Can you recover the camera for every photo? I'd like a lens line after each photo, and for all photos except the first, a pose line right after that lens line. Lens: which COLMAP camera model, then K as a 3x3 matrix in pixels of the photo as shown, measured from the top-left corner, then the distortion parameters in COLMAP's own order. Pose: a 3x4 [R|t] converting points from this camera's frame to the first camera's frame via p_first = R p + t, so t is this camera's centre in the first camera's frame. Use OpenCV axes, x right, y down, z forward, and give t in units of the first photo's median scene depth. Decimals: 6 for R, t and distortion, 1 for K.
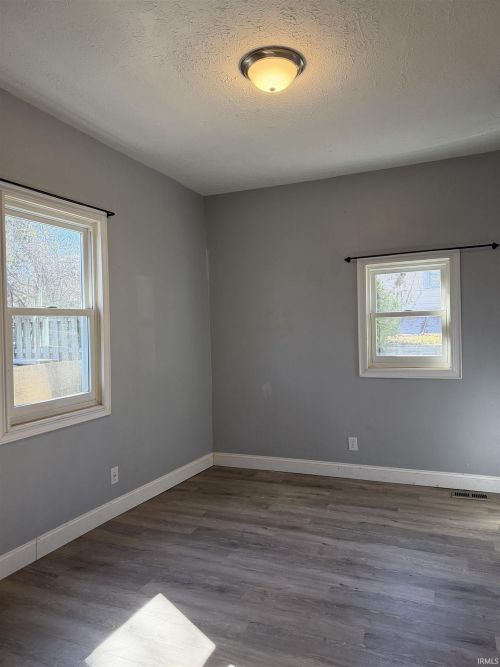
lens RADIAL K [[475.5, 0, 248.2], [0, 475.5, 335.8], [0, 0, 1]] dist [0.080413, -0.086462]
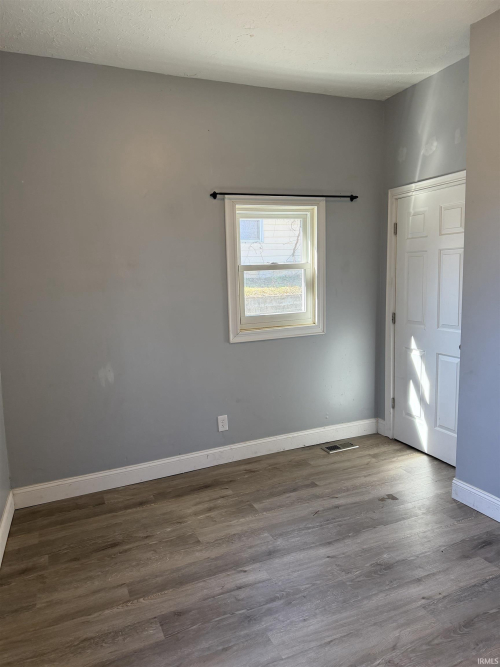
lens RADIAL K [[475.5, 0, 248.2], [0, 475.5, 335.8], [0, 0, 1]] dist [0.080413, -0.086462]
pose [[0.684878, -0.094732, 0.722473, -0.369012], [0.027653, 0.994178, 0.104145, -0.011994], [-0.728133, -0.051348, 0.683510, 0.450772]]
